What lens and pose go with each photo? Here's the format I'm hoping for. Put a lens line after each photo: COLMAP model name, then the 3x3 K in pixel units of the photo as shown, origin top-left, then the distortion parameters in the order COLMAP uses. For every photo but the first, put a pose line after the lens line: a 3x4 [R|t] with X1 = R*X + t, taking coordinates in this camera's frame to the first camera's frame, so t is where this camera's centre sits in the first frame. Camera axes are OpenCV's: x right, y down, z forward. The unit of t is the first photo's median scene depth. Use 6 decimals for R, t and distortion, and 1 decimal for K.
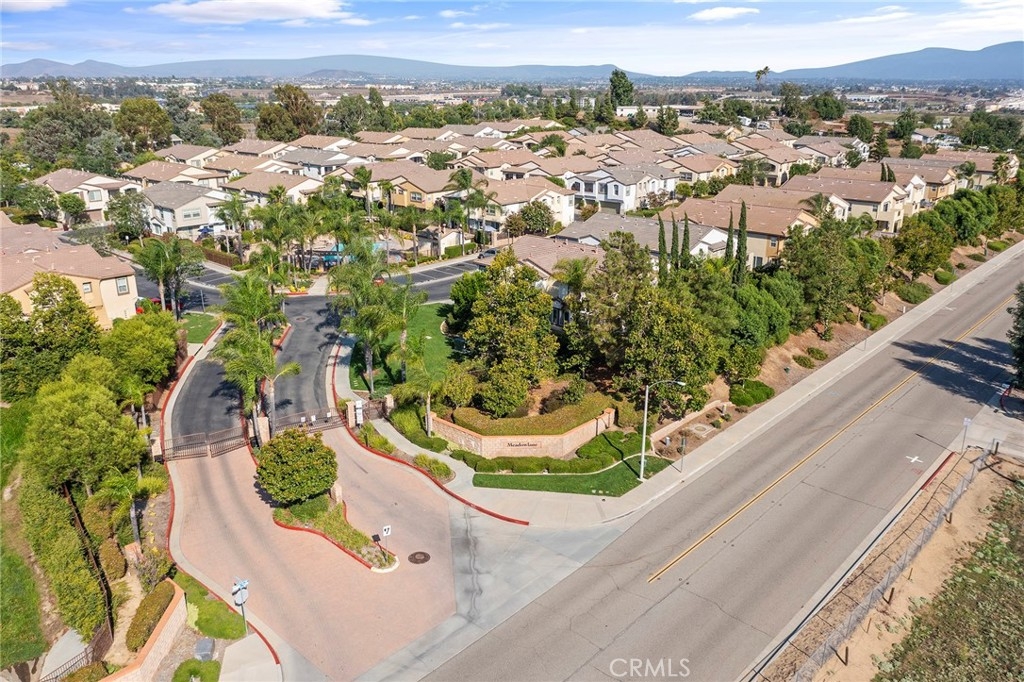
lens RADIAL K [[804.6, 0, 506.2], [0, 804.6, 326.7], [0, 0, 1]] dist [-0.006525, -0.004056]
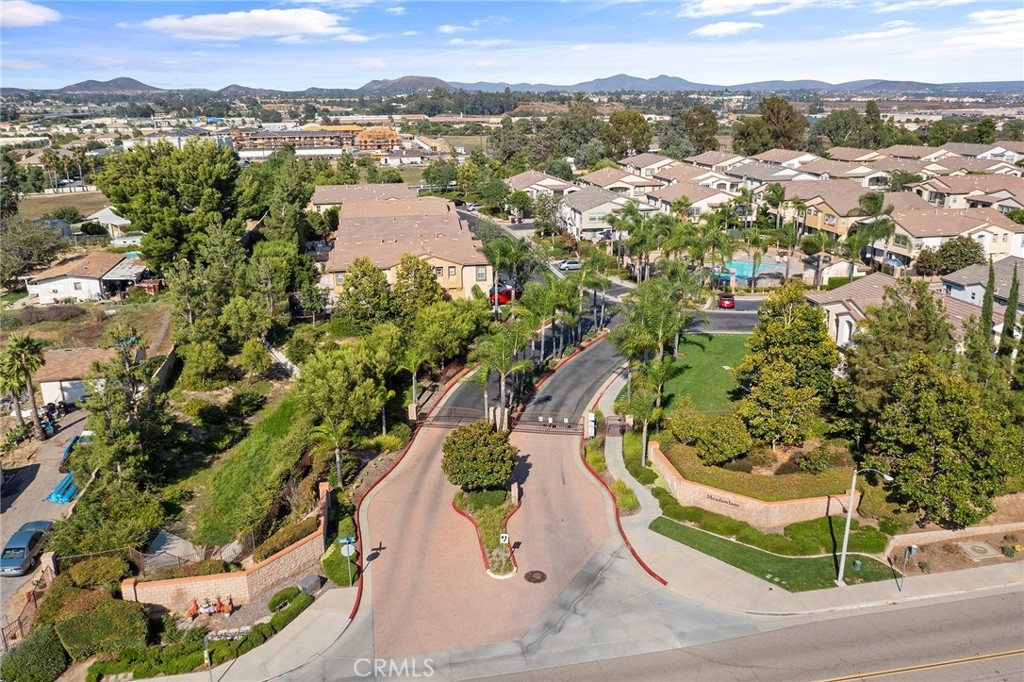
lens RADIAL K [[797.6, 0, 512.0], [0, 797.6, 341.0], [0, 0, 1]] dist [-0.005190, -0.000804]
pose [[0.805140, 0.169981, -0.568204, 0.110755], [-0.167768, 0.984195, 0.056702, -0.013945], [0.568862, 0.049673, 0.820932, 0.049782]]
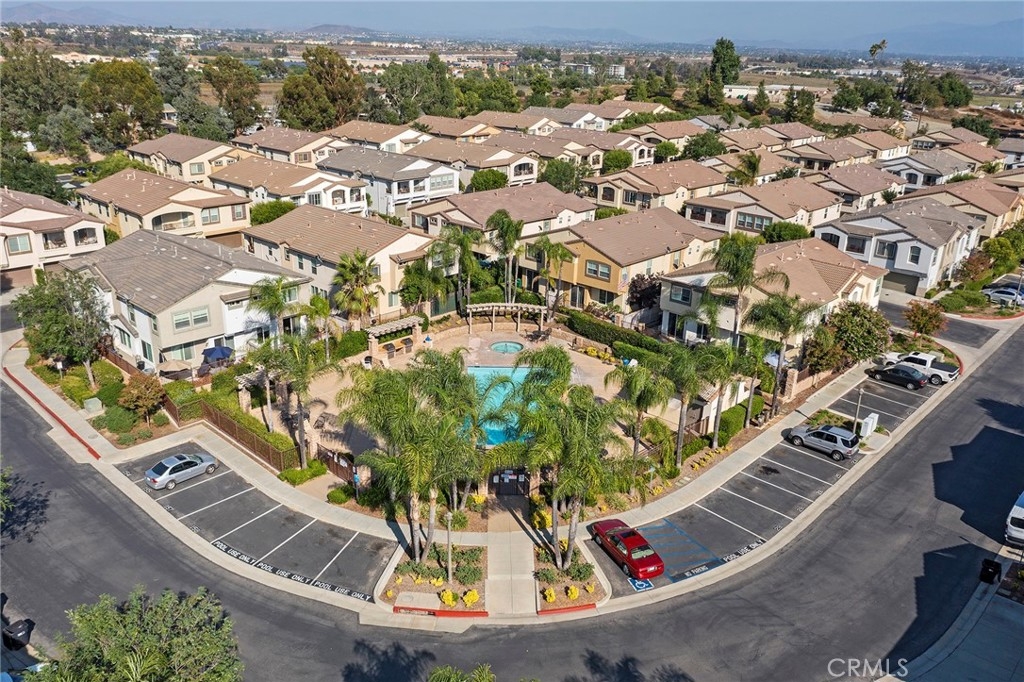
lens RADIAL K [[797.6, 0, 512.0], [0, 797.6, 341.0], [0, 0, 1]] dist [-0.005190, -0.000804]
pose [[0.999534, 0.027545, 0.013143, -0.145829], [-0.028305, 0.997694, 0.061686, -0.119455], [-0.011413, -0.062030, 0.998009, 0.369665]]
